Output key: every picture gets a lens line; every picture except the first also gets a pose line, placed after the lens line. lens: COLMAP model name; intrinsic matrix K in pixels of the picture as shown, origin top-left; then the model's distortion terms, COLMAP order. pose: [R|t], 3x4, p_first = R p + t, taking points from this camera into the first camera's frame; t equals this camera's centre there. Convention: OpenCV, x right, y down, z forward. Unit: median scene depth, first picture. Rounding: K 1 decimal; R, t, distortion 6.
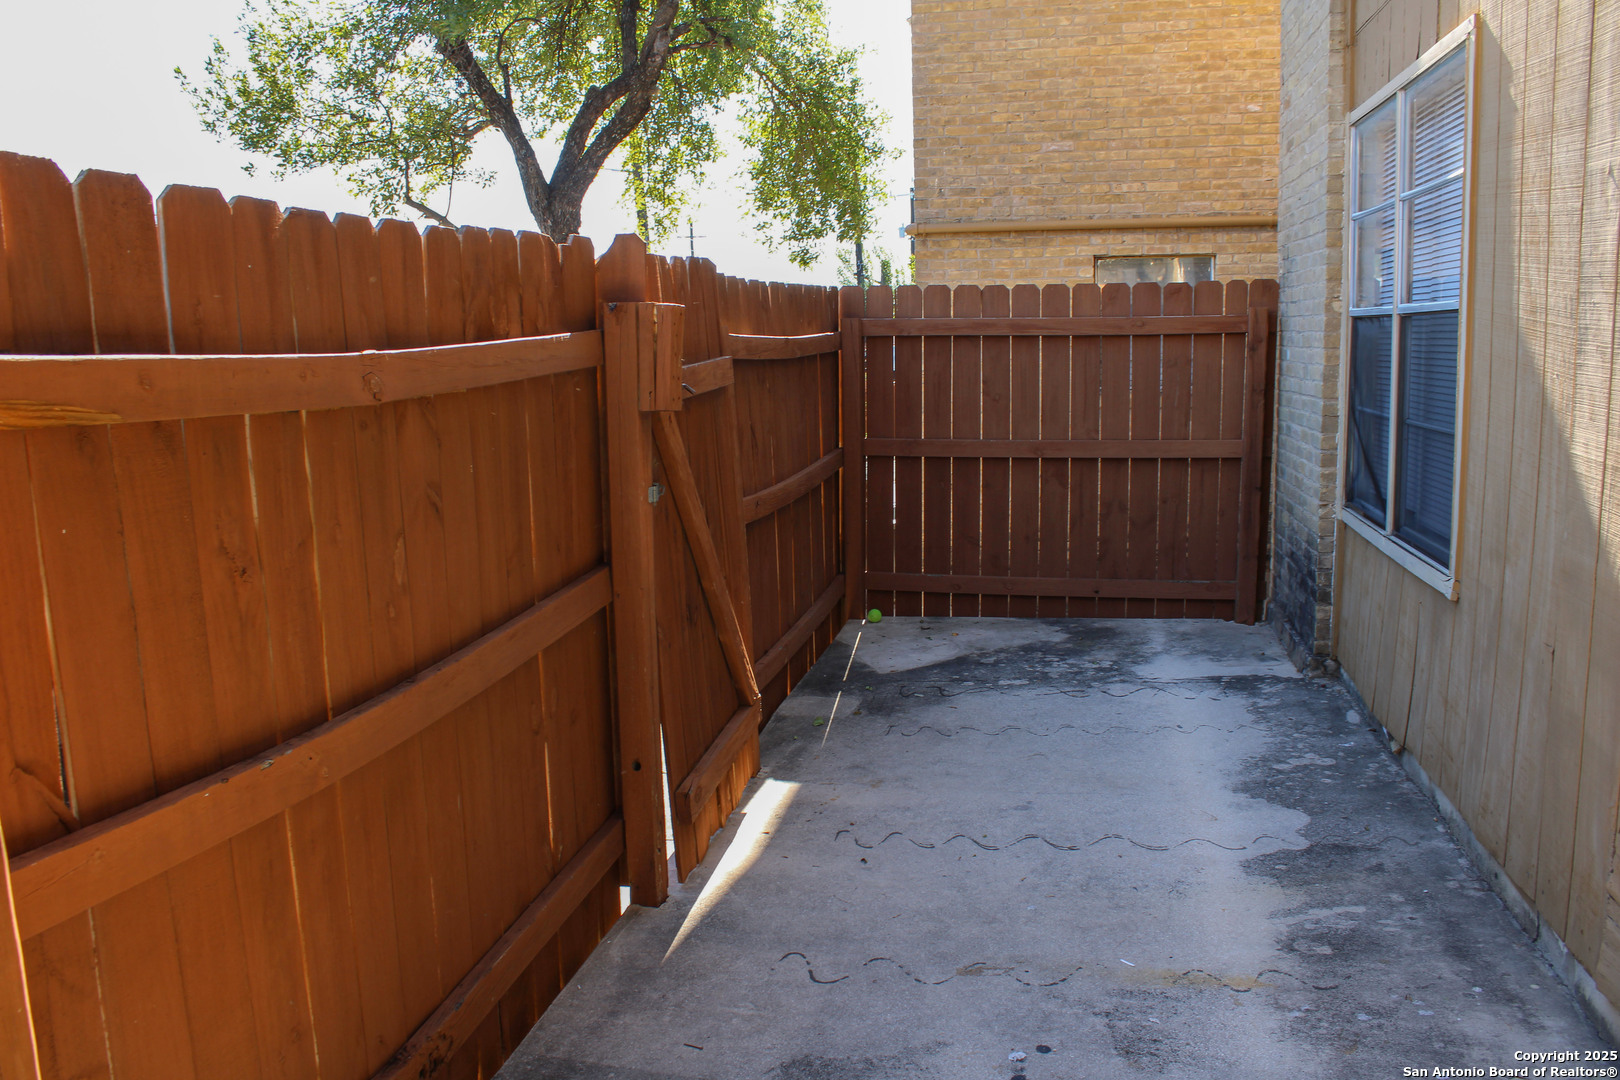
lens RADIAL K [[1336.1, 0, 810.0], [0, 1336.1, 540.0], [0, 0, 1]] dist [-0.168485, 0.148928]
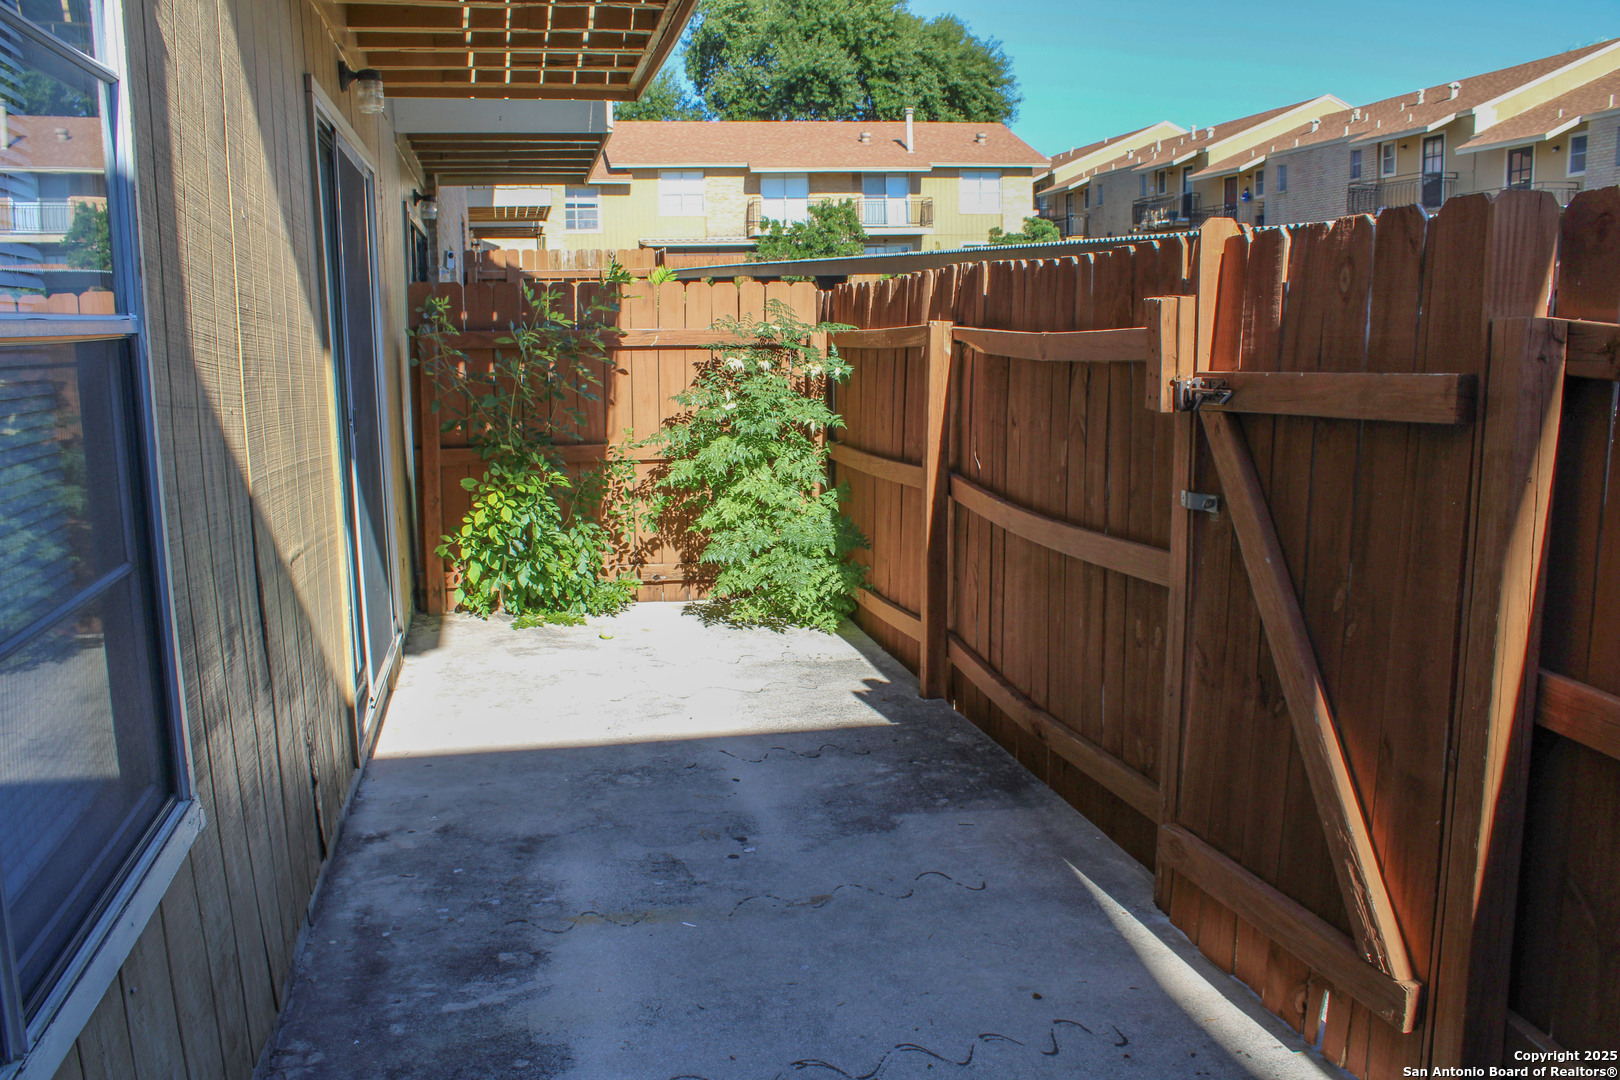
lens RADIAL K [[1336.1, 0, 810.0], [0, 1336.1, 540.0], [0, 0, 1]] dist [-0.168485, 0.148928]
pose [[-0.912463, 0.106437, -0.395072, 0.551828], [-0.021401, 0.951835, 0.305862, -0.319101], [0.408599, 0.287543, -0.866237, 1.901161]]
